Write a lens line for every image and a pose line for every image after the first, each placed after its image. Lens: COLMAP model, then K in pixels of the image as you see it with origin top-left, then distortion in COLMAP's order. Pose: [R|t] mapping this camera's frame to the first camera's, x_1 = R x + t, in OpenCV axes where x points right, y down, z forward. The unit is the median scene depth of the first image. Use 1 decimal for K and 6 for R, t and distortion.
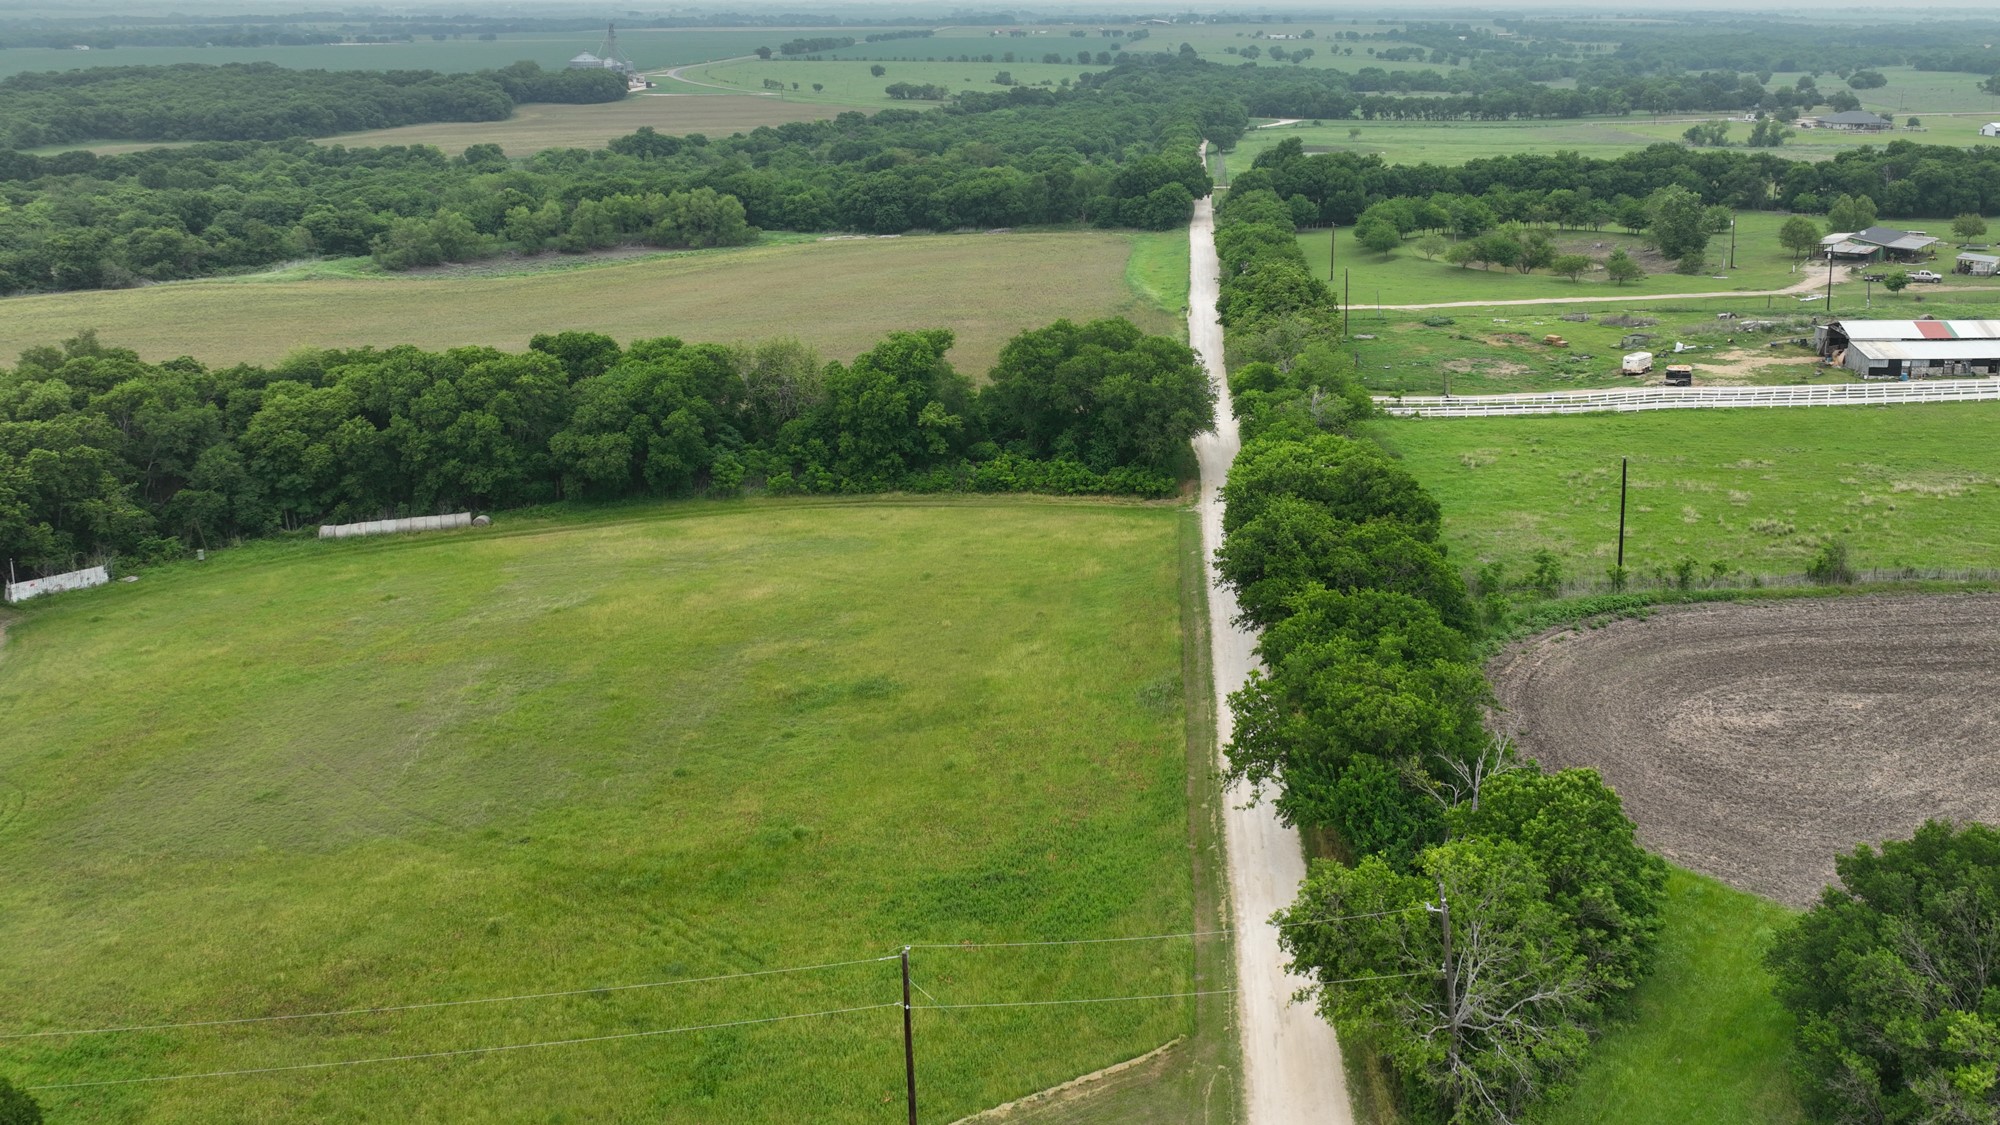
lens RADIAL K [[2012.9, 0, 1000.0], [0, 2012.9, 562.5], [0, 0, 1]] dist [0.000466, 0.003442]
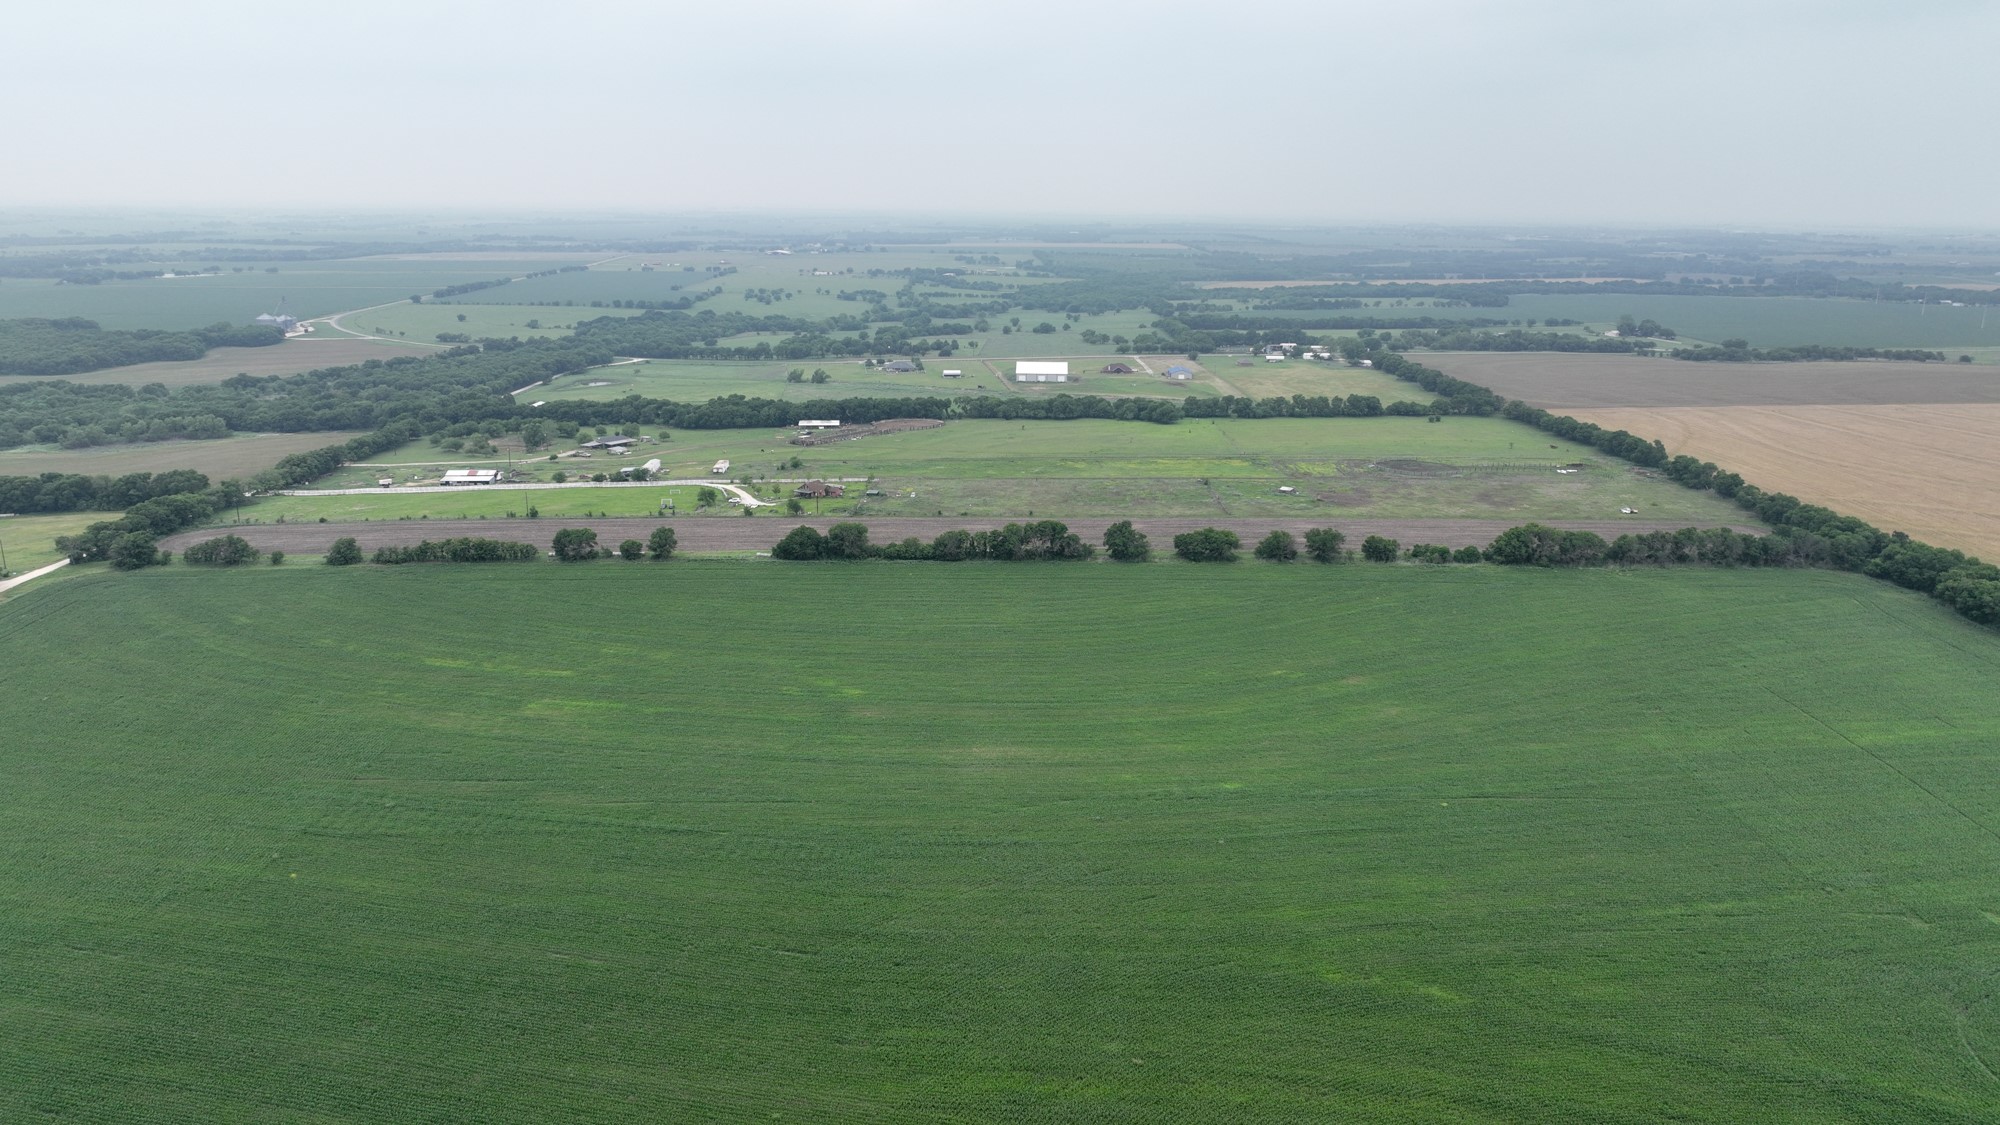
lens RADIAL K [[2012.9, 0, 1000.0], [0, 2012.9, 562.5], [0, 0, 1]] dist [0.000466, 0.003442]
pose [[0.999410, 0.001918, 0.034300, 0.707847], [0.000641, 0.997226, -0.074426, 0.167466], [-0.034347, 0.074404, 0.996636, -1.398031]]
